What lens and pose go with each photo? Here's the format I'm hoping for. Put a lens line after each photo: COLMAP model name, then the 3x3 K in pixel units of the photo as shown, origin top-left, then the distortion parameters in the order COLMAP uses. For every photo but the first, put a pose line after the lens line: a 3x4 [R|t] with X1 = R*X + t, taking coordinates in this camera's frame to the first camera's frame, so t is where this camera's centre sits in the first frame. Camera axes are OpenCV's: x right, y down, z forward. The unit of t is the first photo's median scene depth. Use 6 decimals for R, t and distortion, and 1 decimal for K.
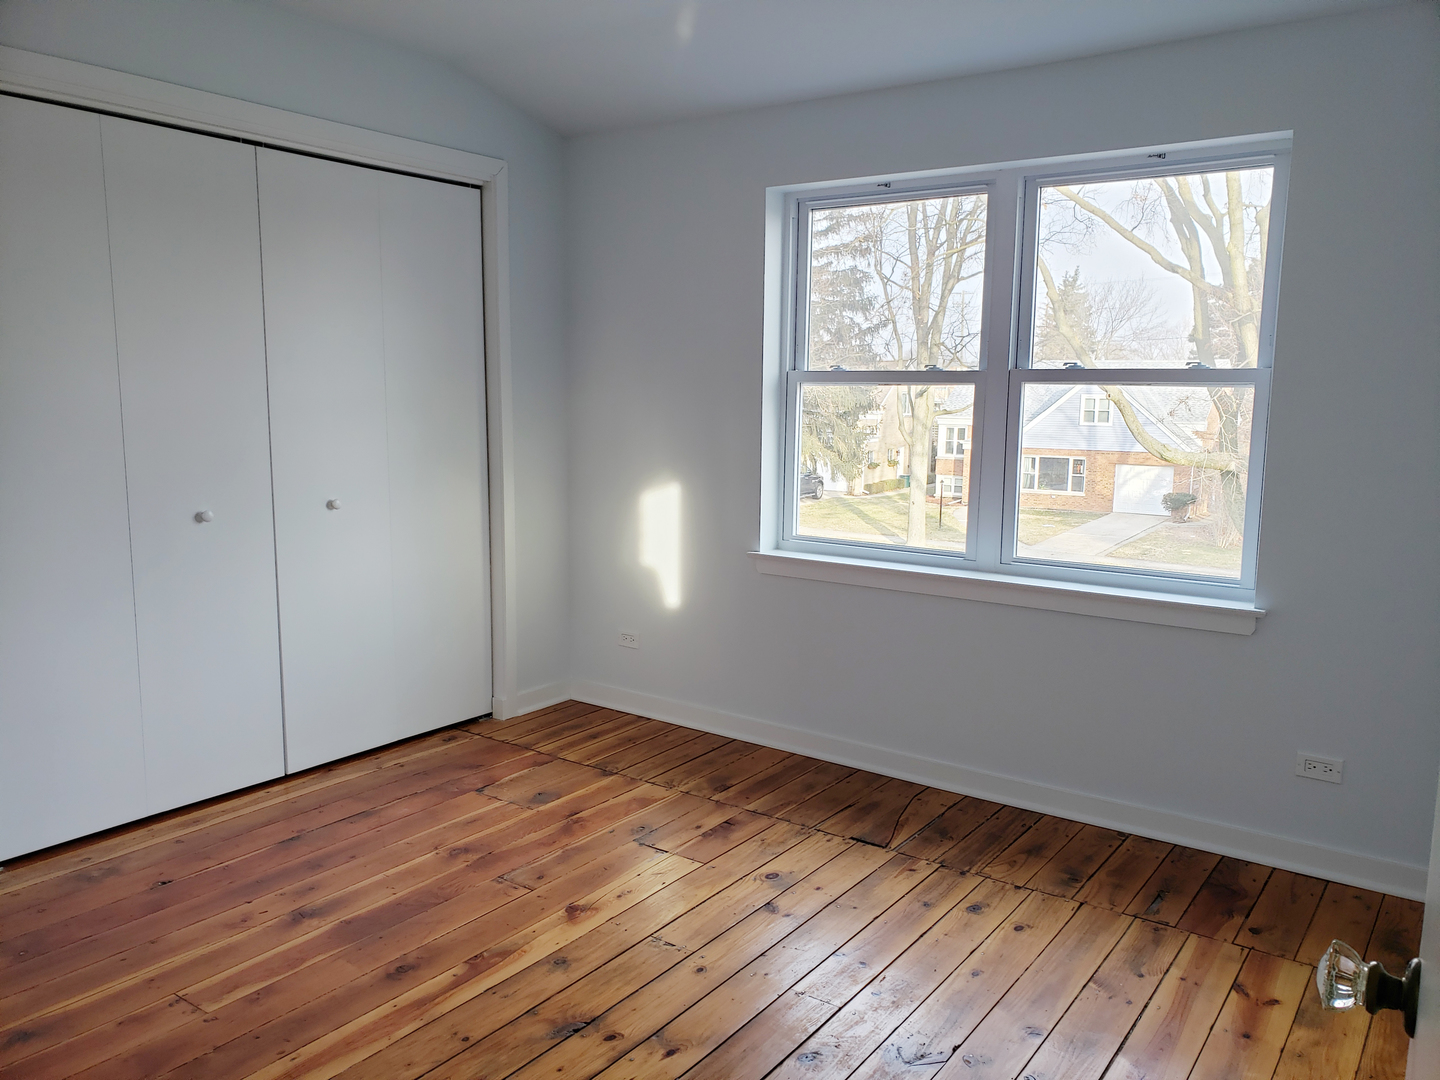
lens RADIAL K [[1103.3, 0, 719.6], [0, 1103.3, 543.7], [0, 0, 1]] dist [-0.013608, -0.004822]
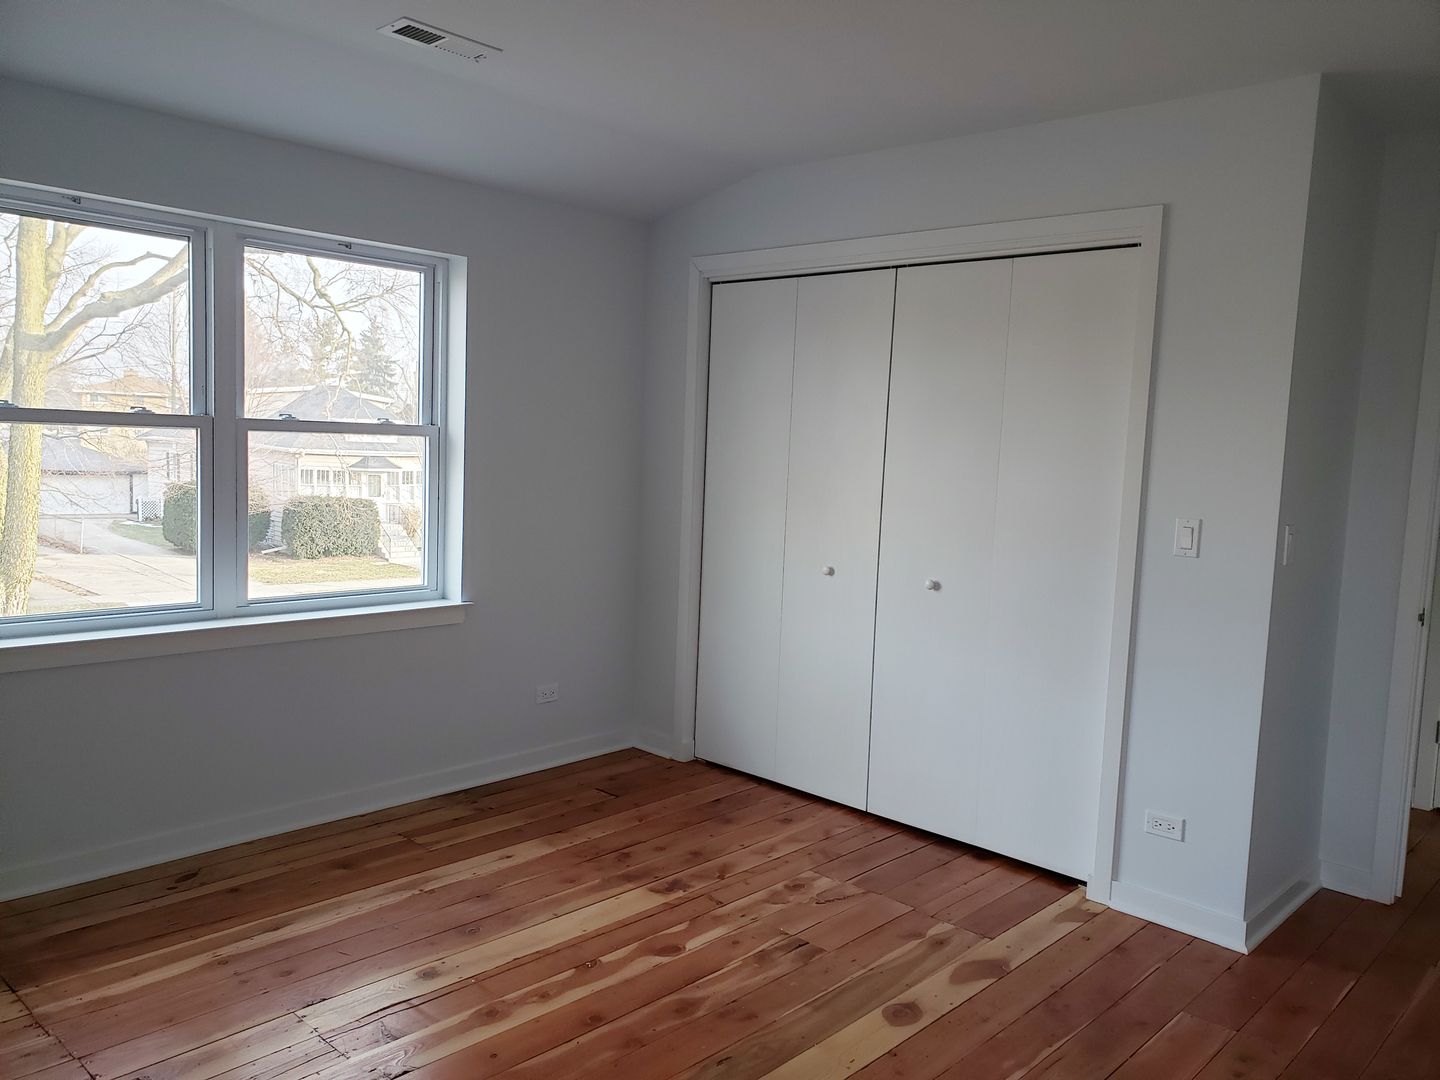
lens RADIAL K [[1103.3, 0, 717.3], [0, 1103.3, 538.5], [0, 0, 1]] dist [-0.013608, -0.004822]
pose [[0.139451, -0.094259, 0.985732, -0.691731], [0.118987, 0.989842, 0.077819, -0.074121], [-0.983054, 0.106437, 0.149250, 0.417219]]
